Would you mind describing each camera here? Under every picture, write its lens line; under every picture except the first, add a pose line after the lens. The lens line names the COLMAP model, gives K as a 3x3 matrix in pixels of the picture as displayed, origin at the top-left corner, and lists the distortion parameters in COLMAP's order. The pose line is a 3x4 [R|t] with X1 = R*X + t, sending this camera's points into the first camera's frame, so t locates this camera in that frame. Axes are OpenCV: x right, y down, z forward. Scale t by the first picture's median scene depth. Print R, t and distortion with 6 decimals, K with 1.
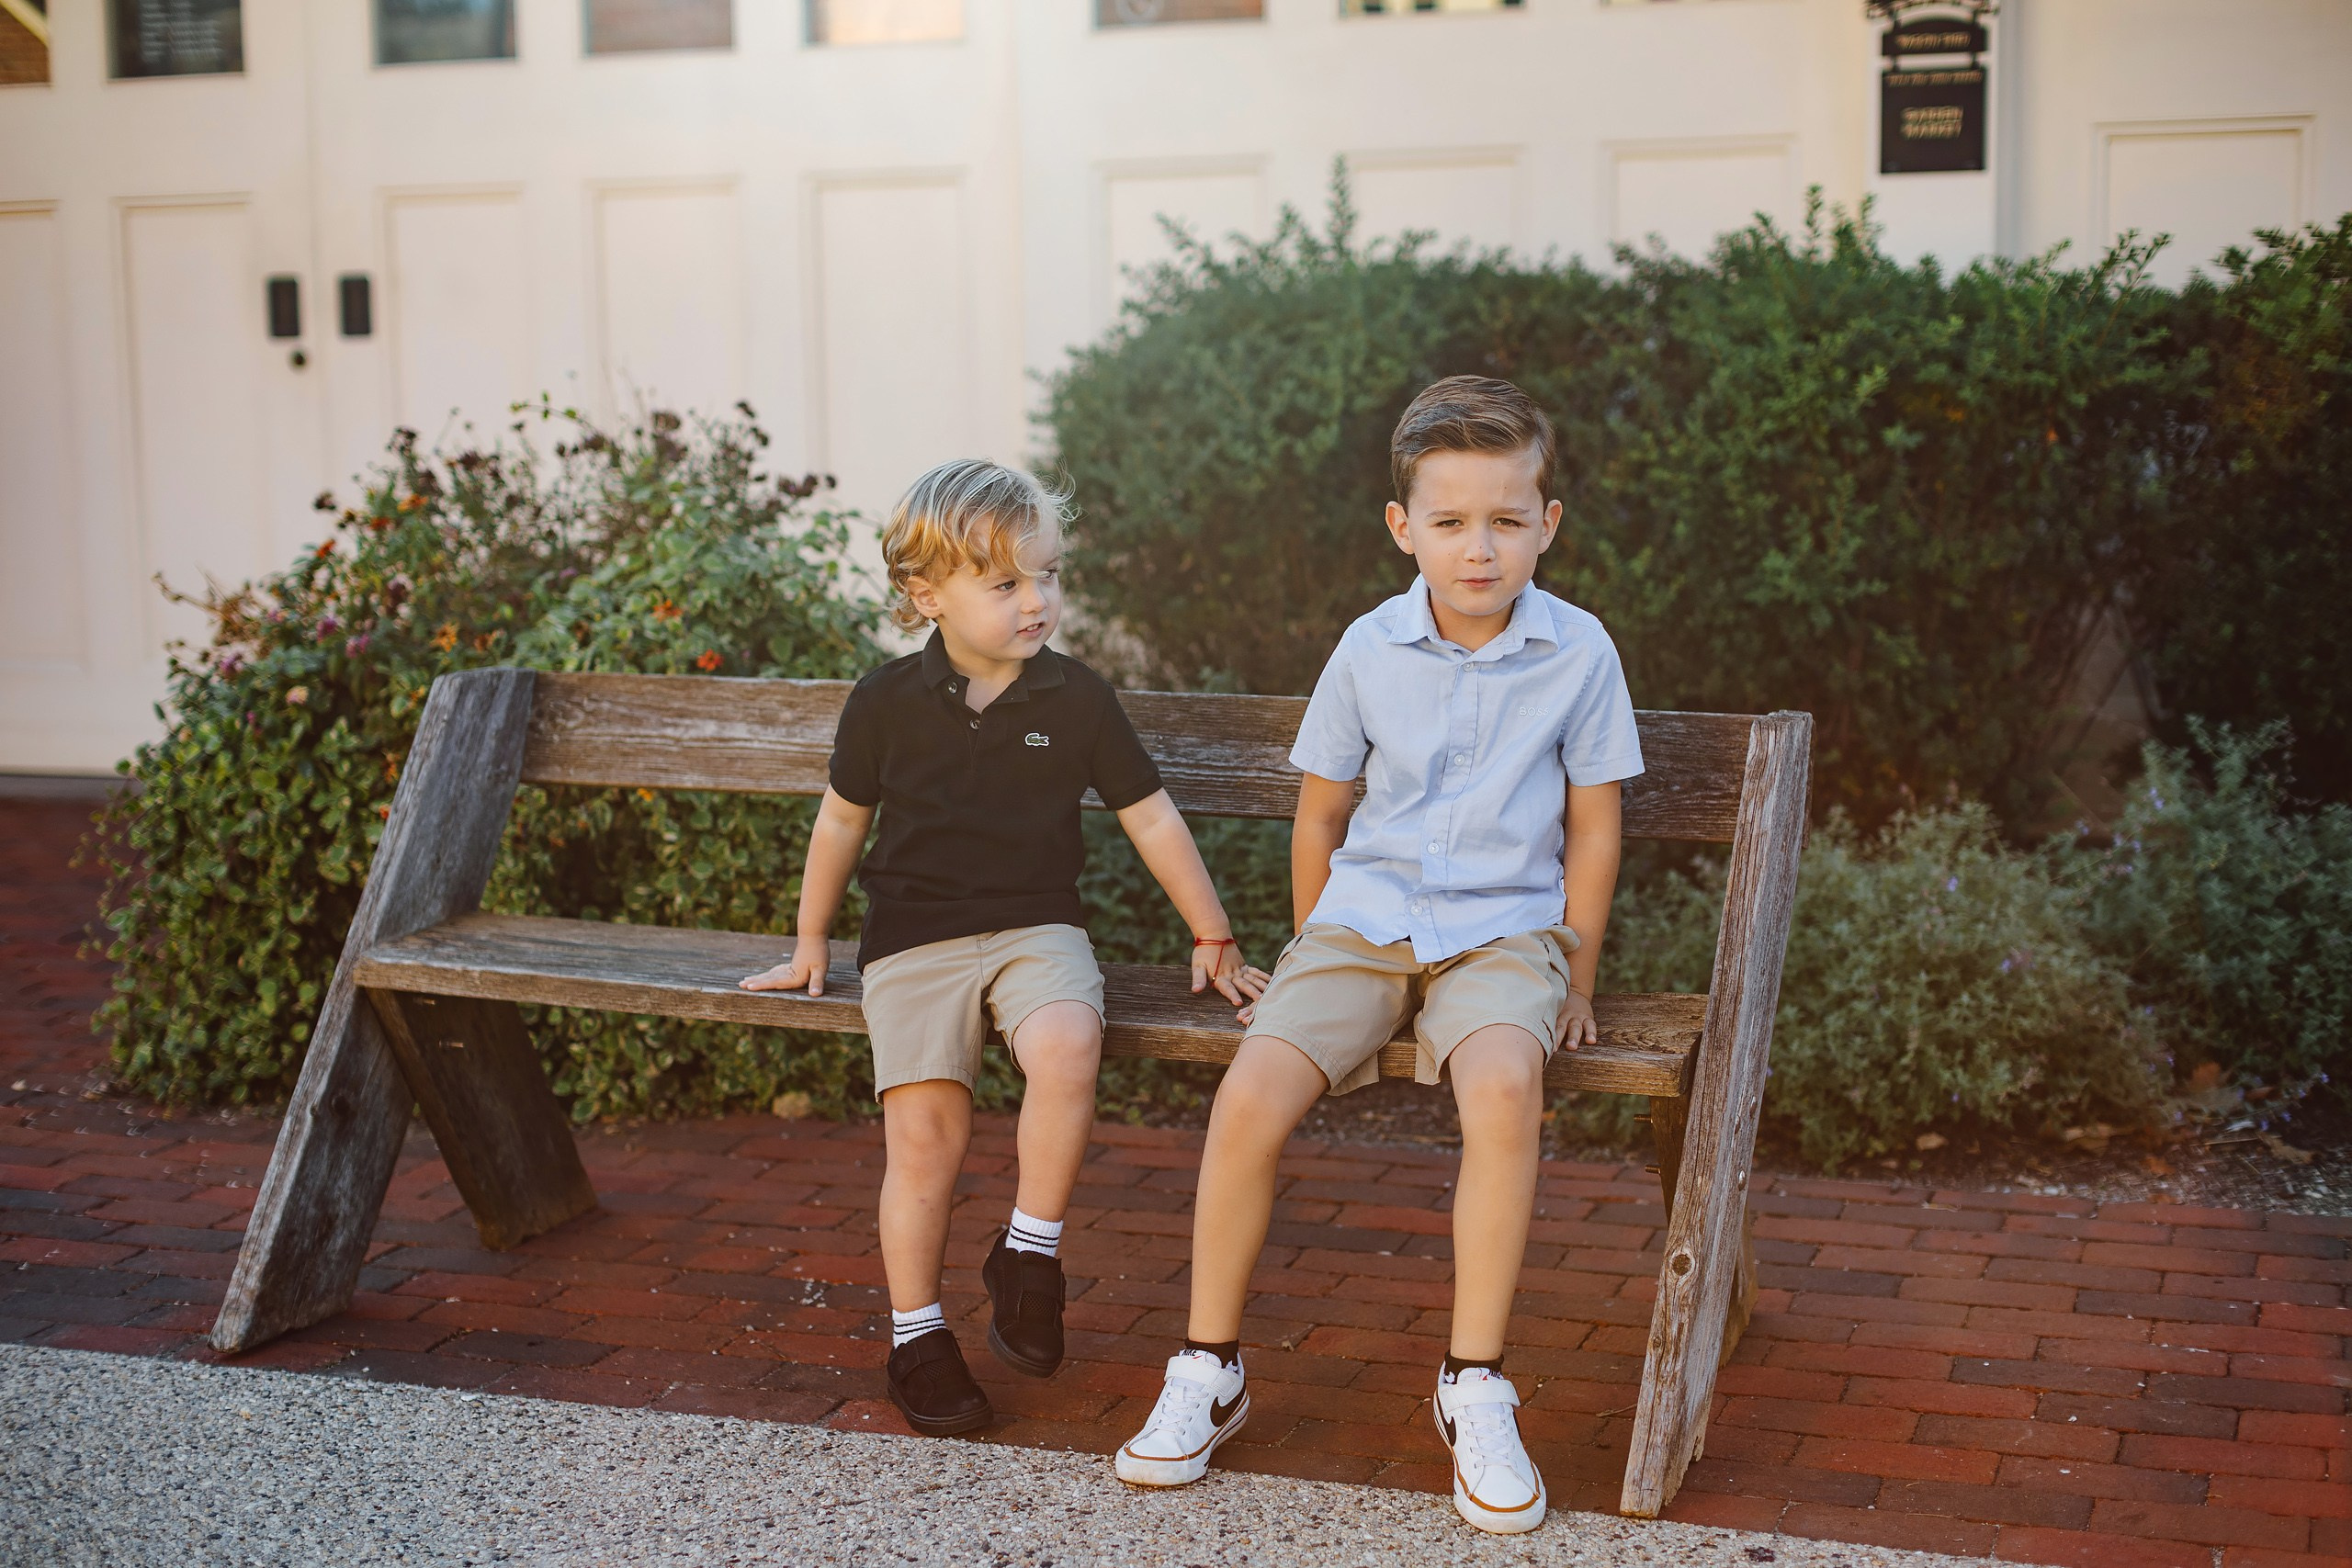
lens RADIAL K [[3382.5, 0, 1177.0], [0, 3382.5, 790.5], [0, 0, 1]] dist [0.013956, 0.029428]
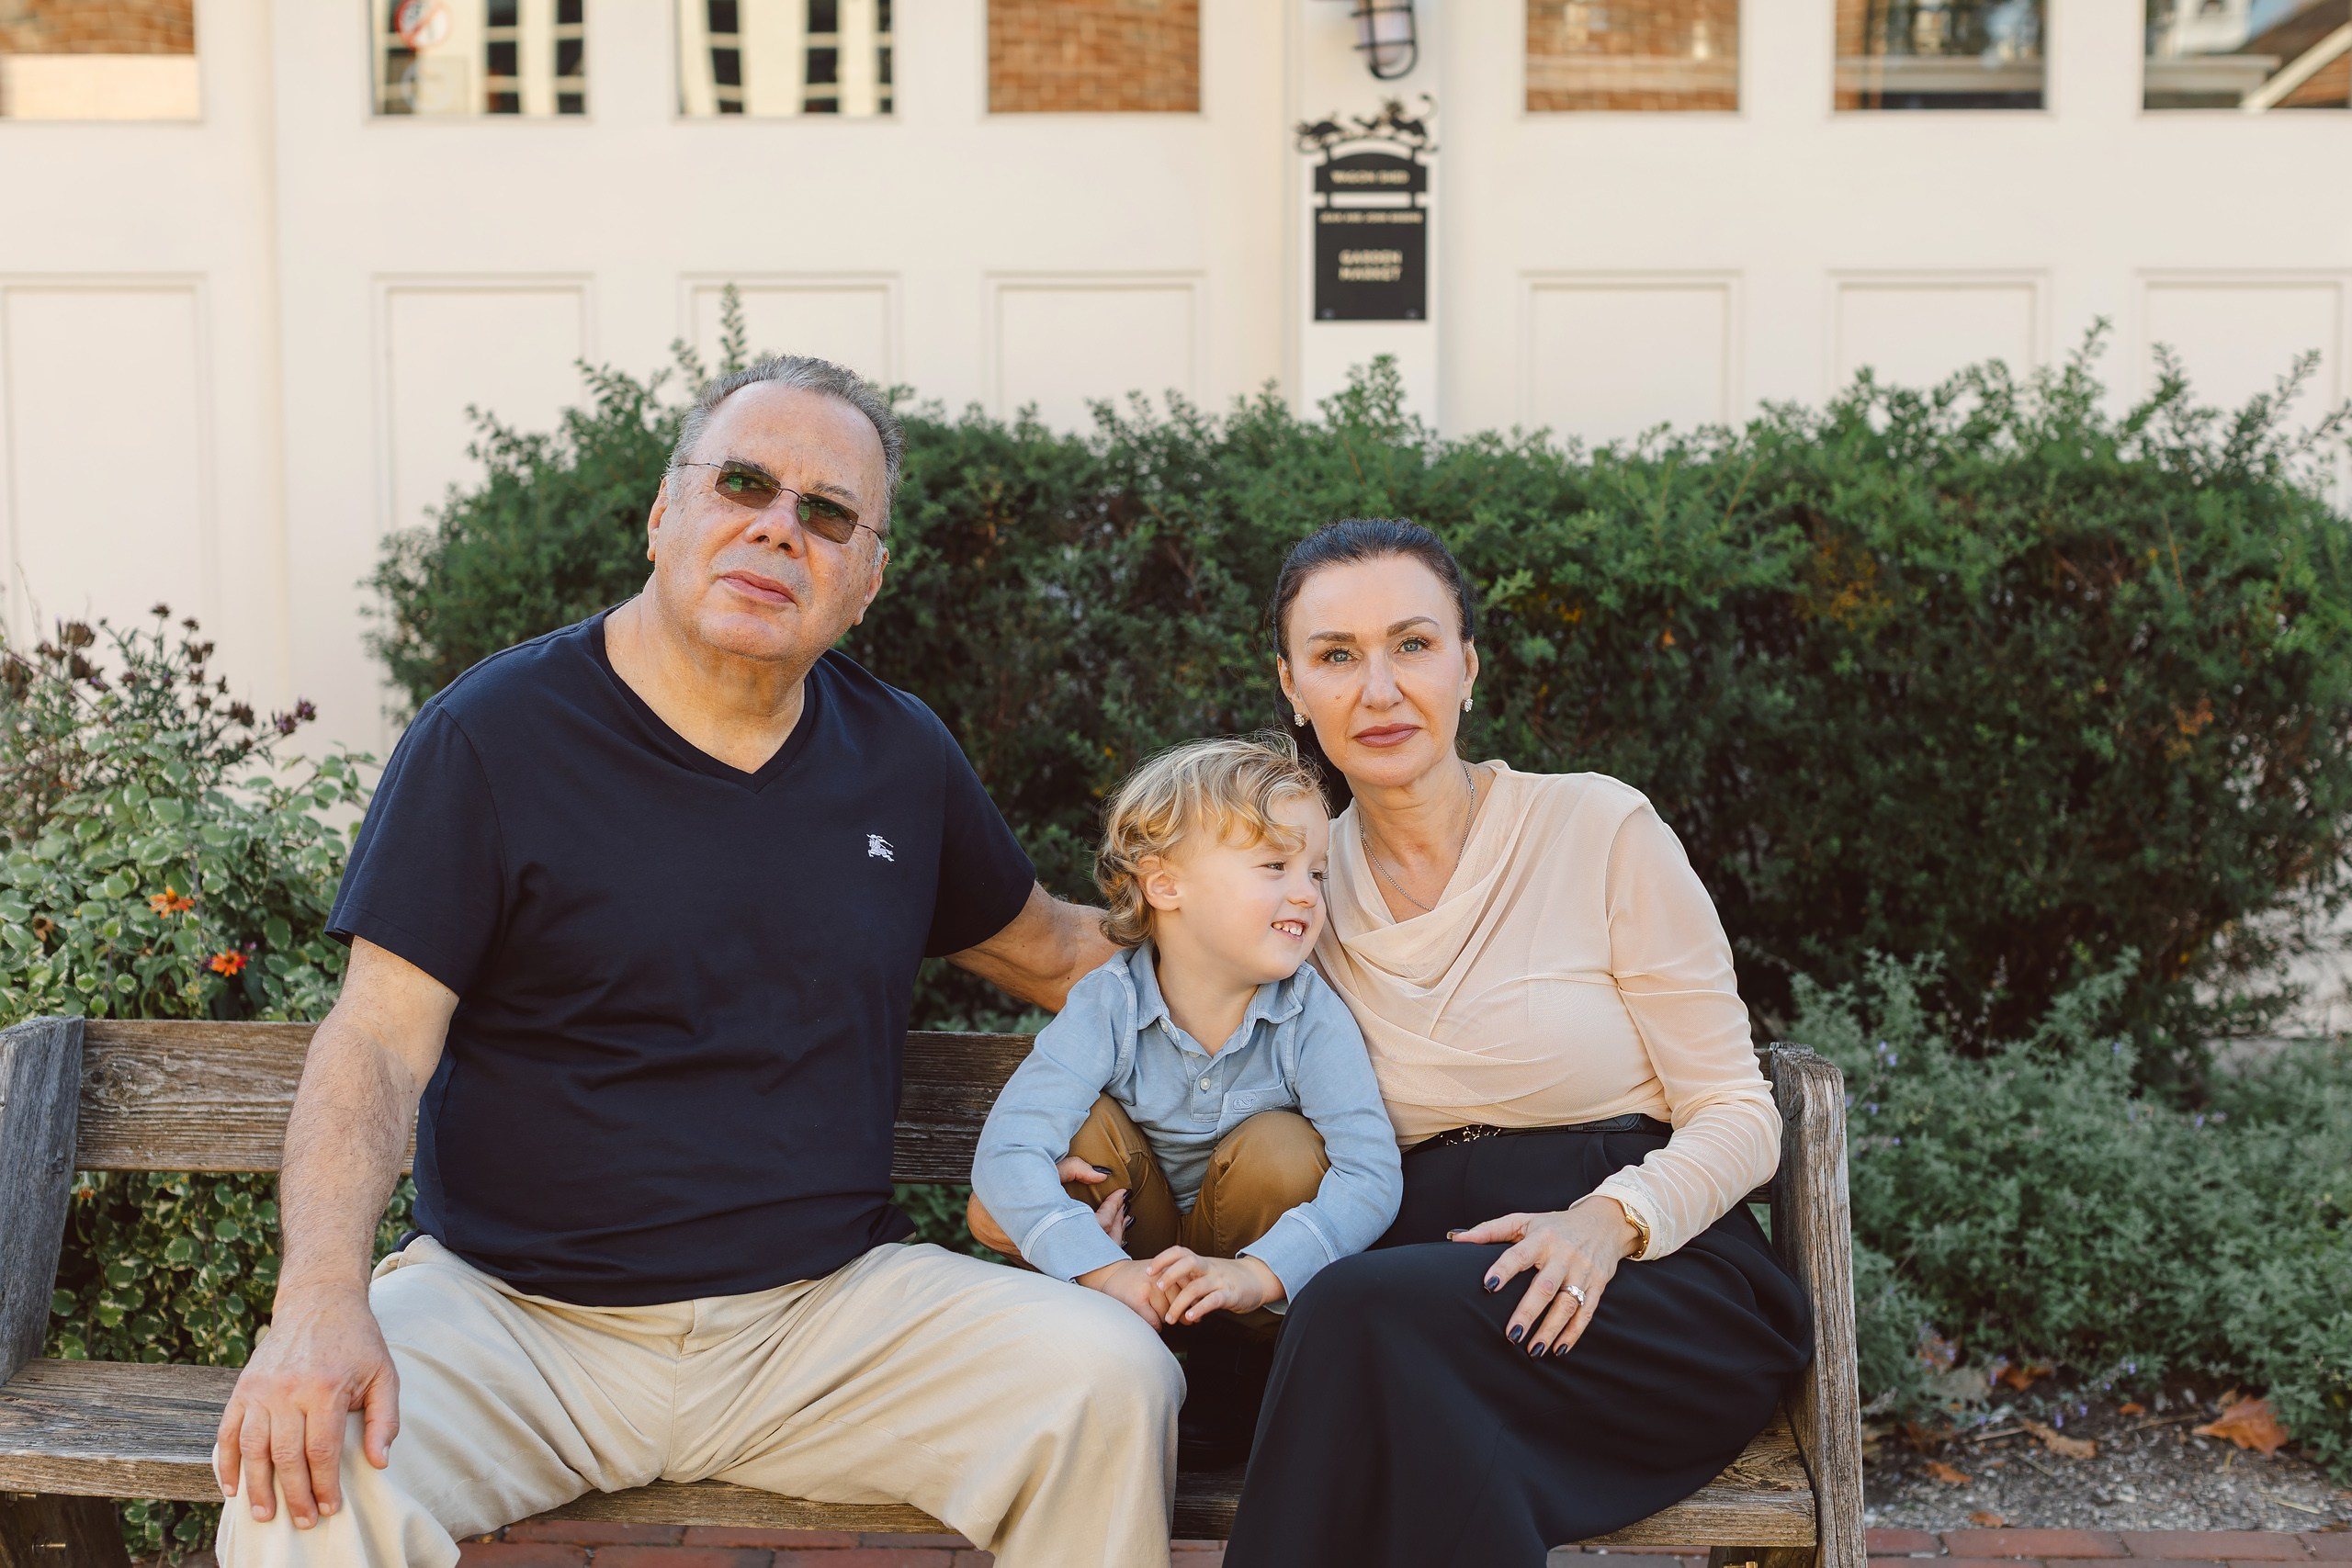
lens RADIAL K [[3498.1, 0, 1178.1], [0, 3498.1, 782.1], [0, 0, 1]] dist [0.035474, -0.099055]
pose [[0.944681, -0.022236, 0.327237, -0.197276], [0.028832, 0.999467, -0.015320, -0.062197], [-0.326722, 0.023907, 0.944818, 0.172417]]
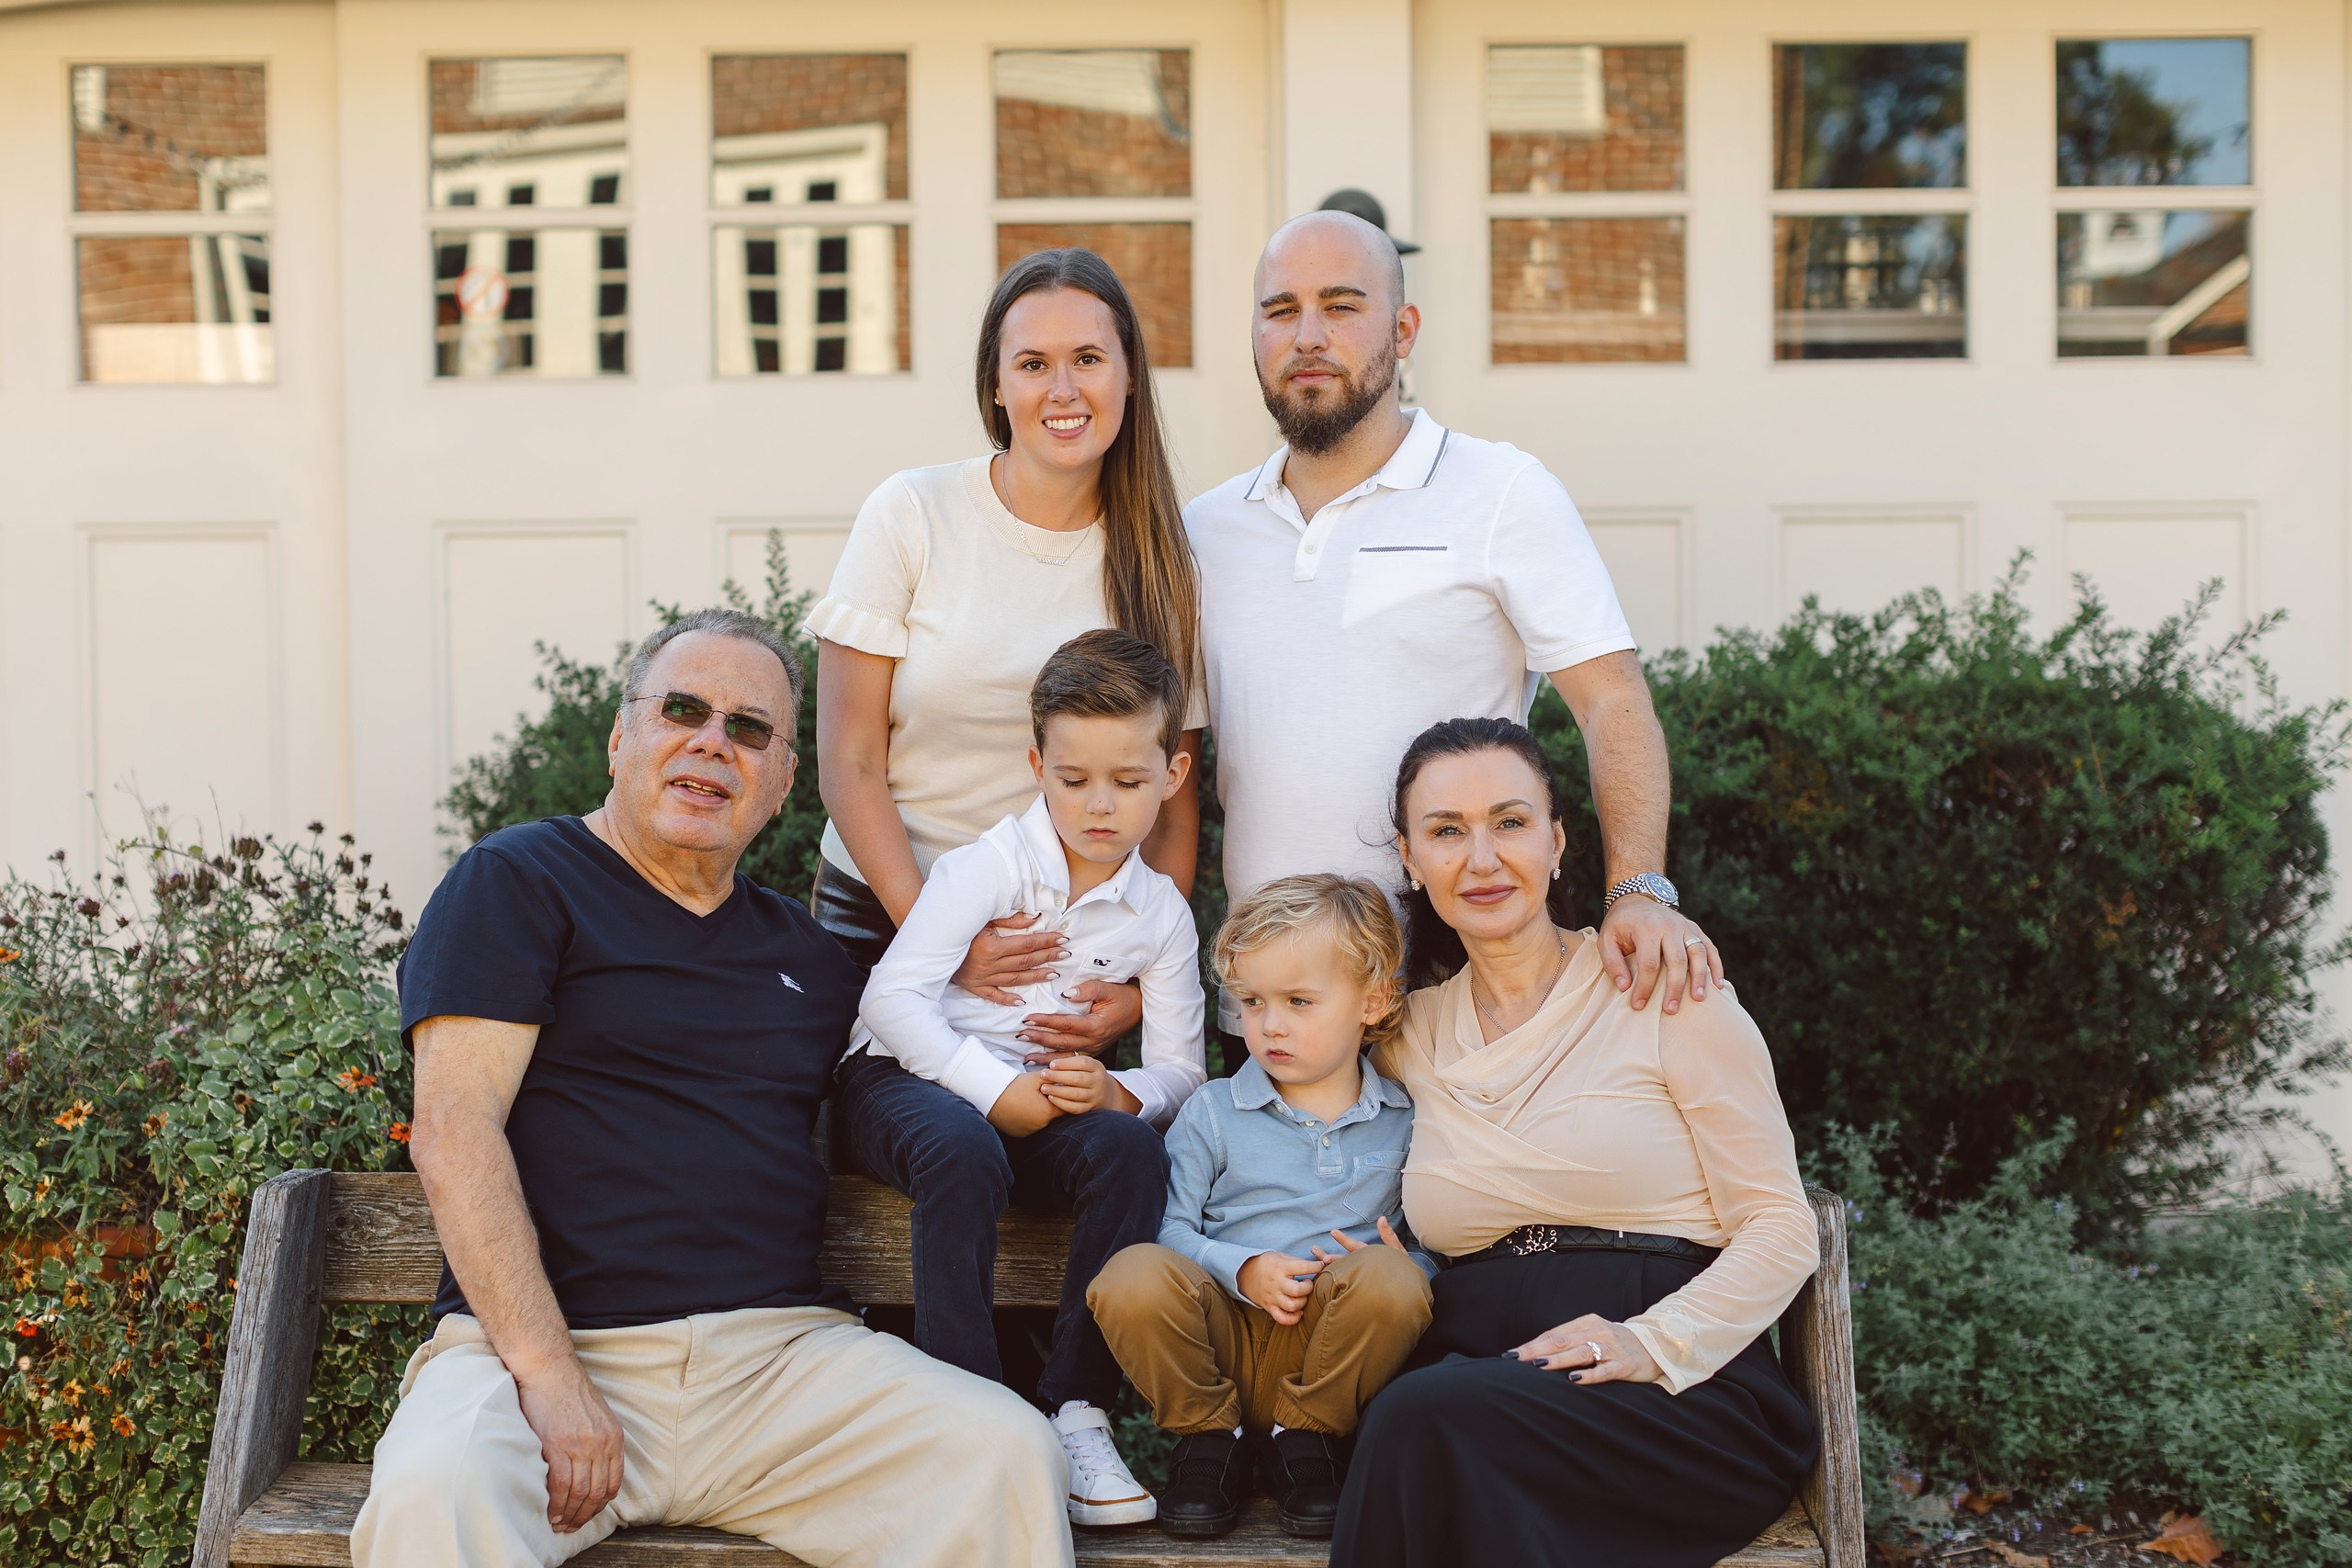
lens RADIAL K [[3575.9, 0, 1091.0], [0, 3575.9, 741.1], [0, 0, 1]] dist [0.028505, -0.052592]
pose [[0.944354, -0.005944, 0.328877, -0.279684], [0.037710, 0.995201, -0.090294, -0.049723], [-0.326762, 0.097672, 0.940046, 0.051570]]
